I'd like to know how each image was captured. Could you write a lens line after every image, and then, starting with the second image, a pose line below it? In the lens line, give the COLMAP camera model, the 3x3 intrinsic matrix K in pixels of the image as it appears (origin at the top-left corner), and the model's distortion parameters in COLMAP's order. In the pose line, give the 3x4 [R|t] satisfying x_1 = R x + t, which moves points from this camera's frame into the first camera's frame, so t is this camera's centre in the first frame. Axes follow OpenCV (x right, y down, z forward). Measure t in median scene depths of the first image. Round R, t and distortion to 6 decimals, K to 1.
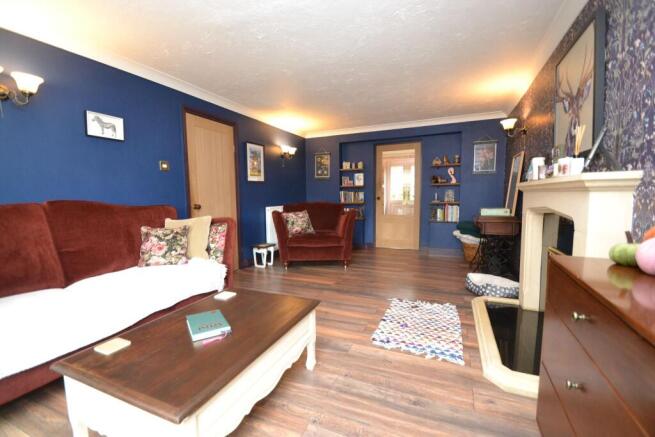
lens RADIAL K [[293.2, 0, 320.3], [0, 293.2, 222.8], [0, 0, 1]] dist [0.009345, -0.008948]
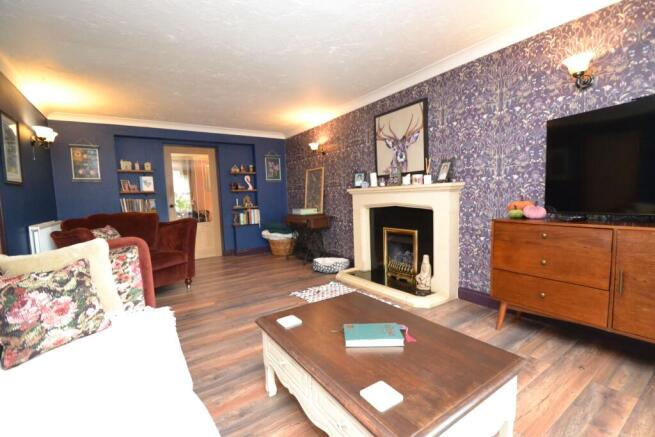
lens RADIAL K [[293.2, 0, 324.2], [0, 293.2, 223.1], [0, 0, 1]] dist [0.009345, -0.008948]
pose [[0.530329, -0.083300, 0.843690, -0.489024], [0.108155, 0.993678, 0.030125, -0.016989], [-0.840865, 0.075273, 0.535985, 0.249718]]
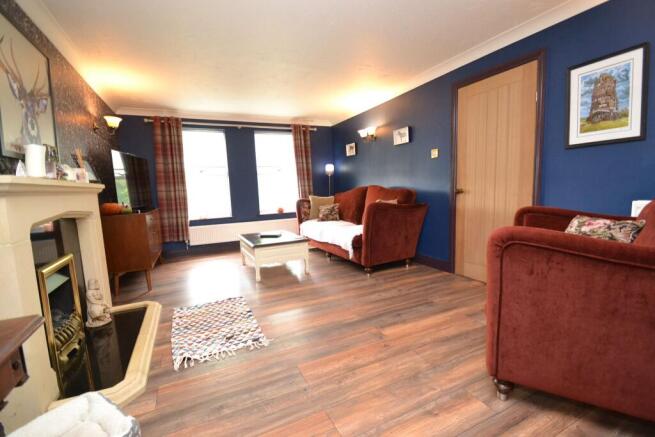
lens RADIAL K [[293.2, 0, 322.2], [0, 293.2, 212.6], [0, 0, 1]] dist [0.009345, -0.008948]
pose [[-0.637316, 0.104153, -0.763532, 0.541768], [-0.022352, 0.987909, 0.153418, -0.117863], [0.770279, 0.114842, -0.627281, 1.237836]]
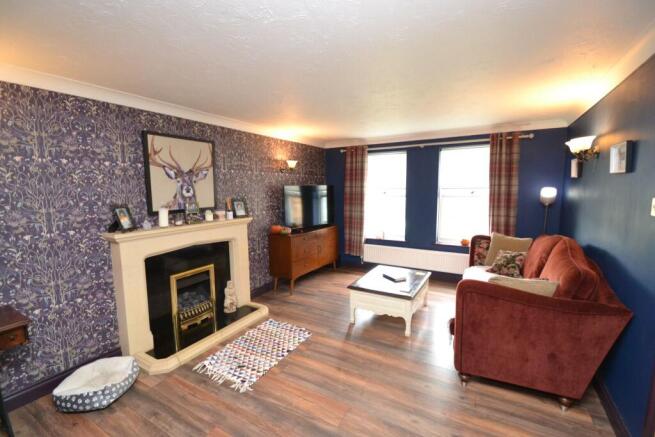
lens RADIAL K [[293.2, 0, 329.1], [0, 293.2, 215.9], [0, 0, 1]] dist [0.009345, -0.008948]
pose [[-0.995829, 0.013650, 0.090213, -0.028381], [0.030670, 0.981291, 0.190074, -0.254077], [-0.085931, 0.192048, -0.977616, 1.352958]]
